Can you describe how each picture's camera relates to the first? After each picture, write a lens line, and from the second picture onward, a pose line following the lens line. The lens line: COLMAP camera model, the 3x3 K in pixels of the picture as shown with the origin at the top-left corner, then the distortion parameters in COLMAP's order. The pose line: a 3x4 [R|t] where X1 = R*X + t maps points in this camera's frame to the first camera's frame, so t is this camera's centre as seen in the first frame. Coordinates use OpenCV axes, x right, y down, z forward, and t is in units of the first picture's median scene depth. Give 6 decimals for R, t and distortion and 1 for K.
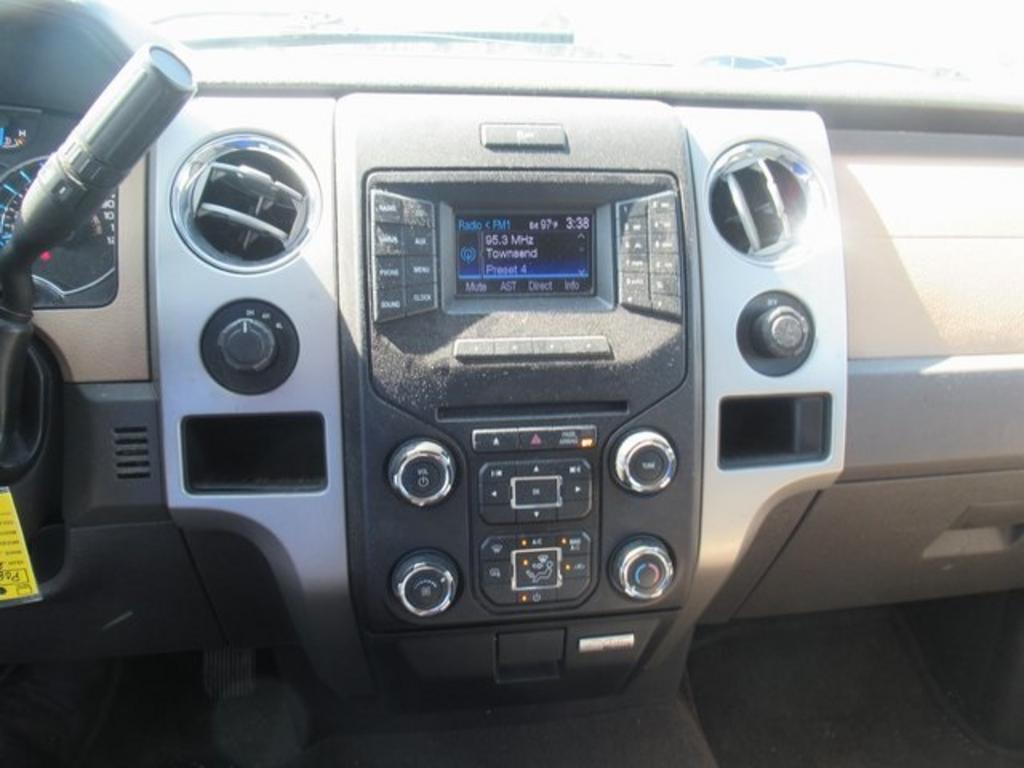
lens RADIAL K [[765.7, 0, 512.0], [0, 765.7, 384.0], [0, 0, 1]] dist [-0.005258, 0.002074]
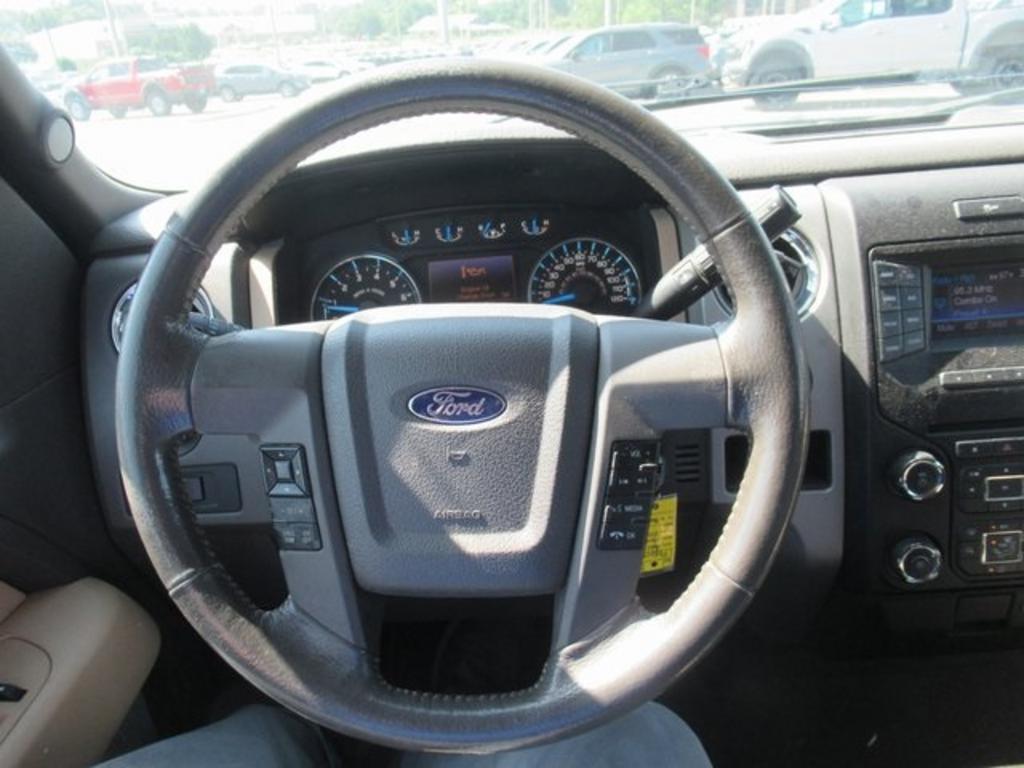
lens RADIAL K [[765.7, 0, 512.0], [0, 765.7, 384.0], [0, 0, 1]] dist [-0.005258, 0.002074]
pose [[0.984942, -0.035072, -0.169291, -0.565182], [0.041756, 0.998476, 0.036082, -0.114109], [0.167768, -0.042608, 0.984905, -0.392570]]
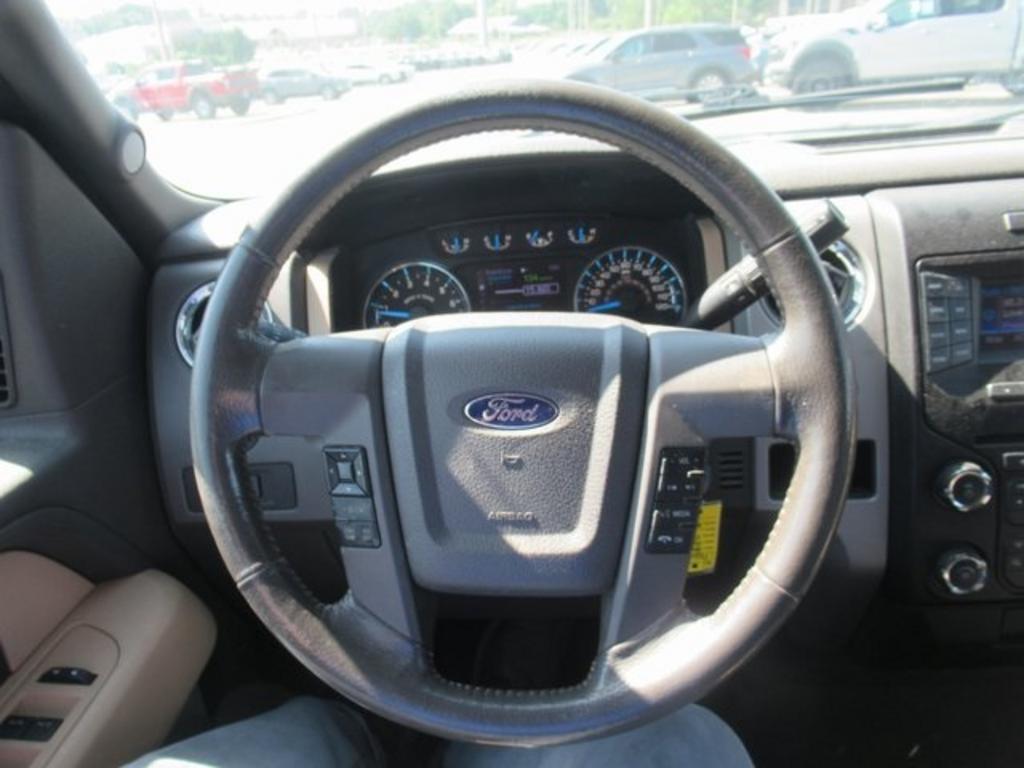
lens RADIAL K [[766.1, 0, 512.0], [0, 766.1, 384.0], [0, 0, 1]] dist [0.000760, -0.003479]
pose [[0.976789, -0.023177, -0.212947, -0.581314], [0.030775, 0.999000, 0.032433, -0.123293], [0.211983, -0.038234, 0.976525, -0.433263]]
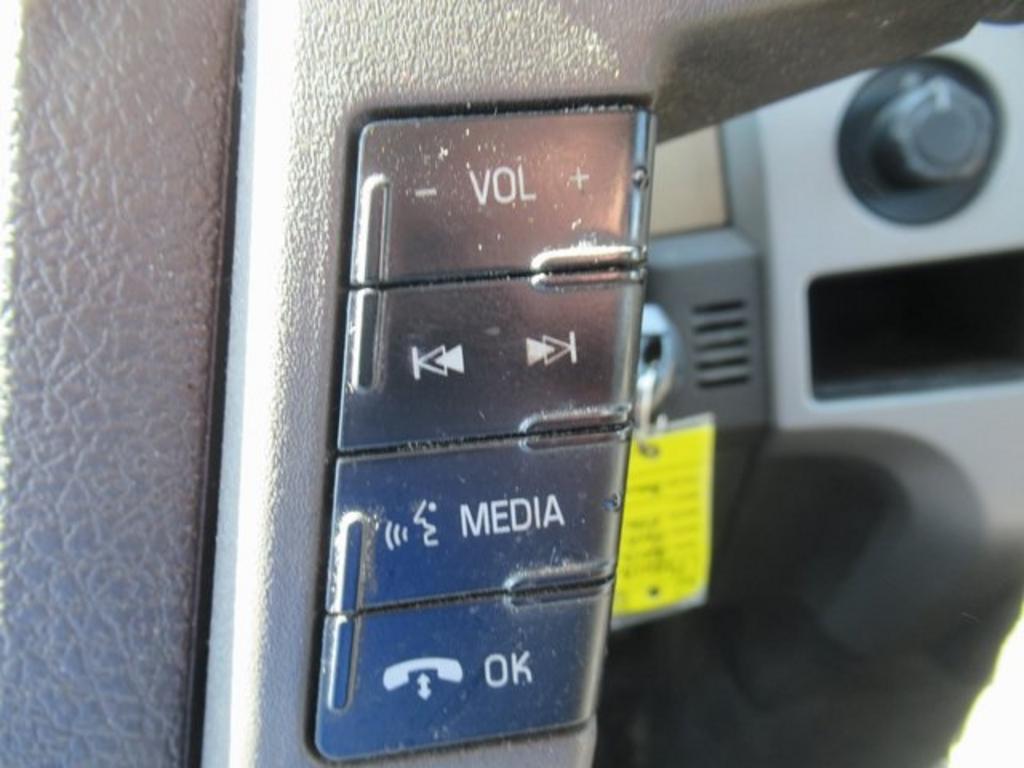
lens RADIAL K [[764.9, 0, 514.9], [0, 764.9, 386.3], [0, 0, 1]] dist [-0.005348, -0.004257]
pose [[0.982081, -0.081523, -0.169917, -0.553570], [0.104131, 0.986203, 0.128691, 0.026410], [0.157082, -0.144078, 0.977019, 0.371955]]
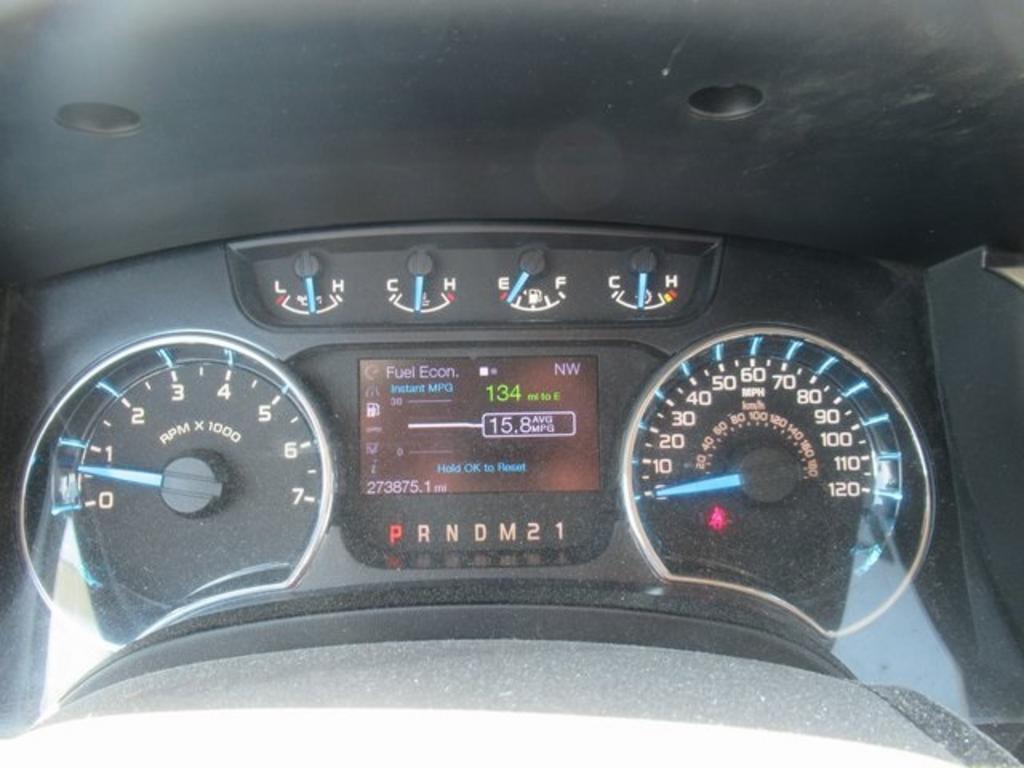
lens RADIAL K [[769.6, 0, 506.0], [0, 769.6, 388.1], [0, 0, 1]] dist [-0.012706, -0.002634]
pose [[0.990022, 0.016626, -0.139928, -0.792590], [-0.019680, 0.999597, -0.020472, -0.283713], [0.139531, 0.023021, 0.989950, 0.548168]]
